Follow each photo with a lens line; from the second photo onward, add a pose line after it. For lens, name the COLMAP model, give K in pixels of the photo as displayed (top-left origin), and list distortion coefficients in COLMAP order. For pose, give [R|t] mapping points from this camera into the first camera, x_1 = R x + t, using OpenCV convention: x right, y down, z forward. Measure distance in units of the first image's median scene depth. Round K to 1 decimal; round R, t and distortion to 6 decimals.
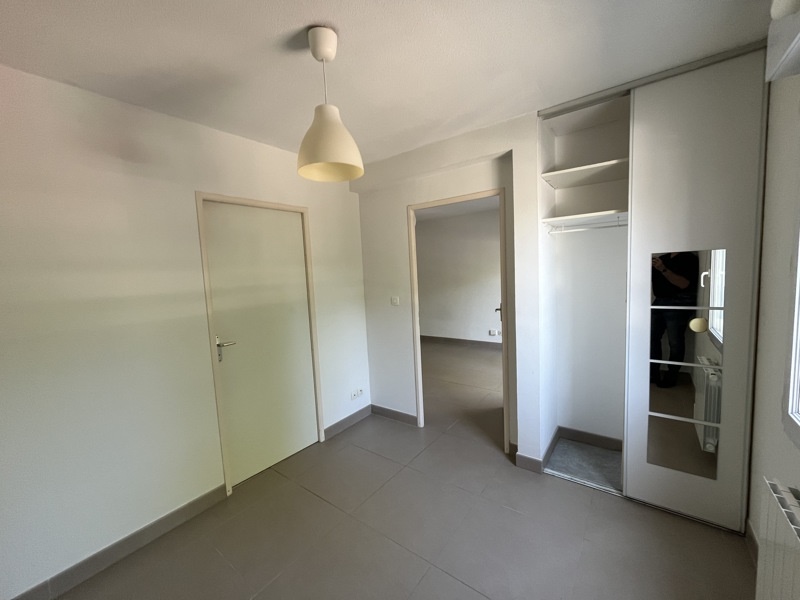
lens RADIAL K [[320.3, 0, 400.0], [0, 320.3, 300.0], [0, 0, 1]] dist [-0.000090, -0.000118]
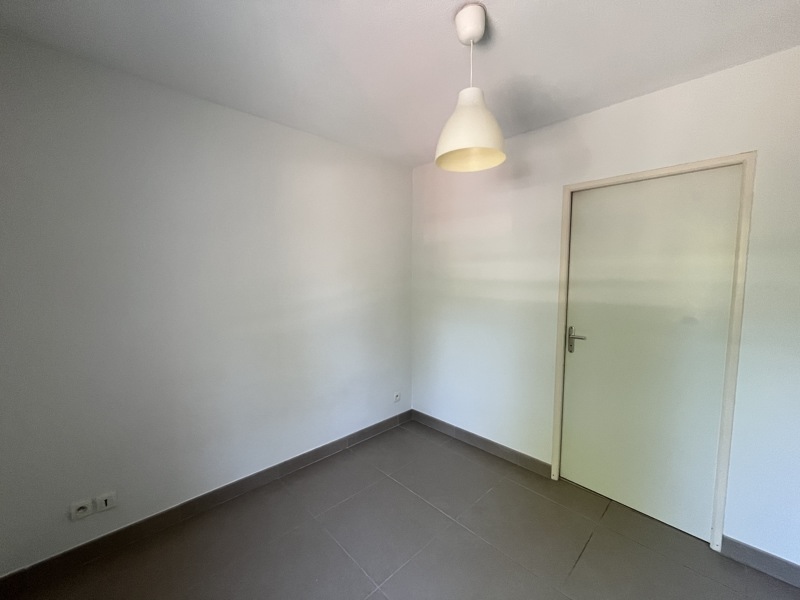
lens RADIAL K [[320.3, 0, 400.0], [0, 320.3, 300.0], [0, 0, 1]] dist [-0.000090, -0.000118]
pose [[-0.149001, 0.128584, -0.980441, 0.504794], [-0.087439, 0.985912, 0.142590, -0.068781], [0.984964, 0.106975, -0.135658, 0.622929]]
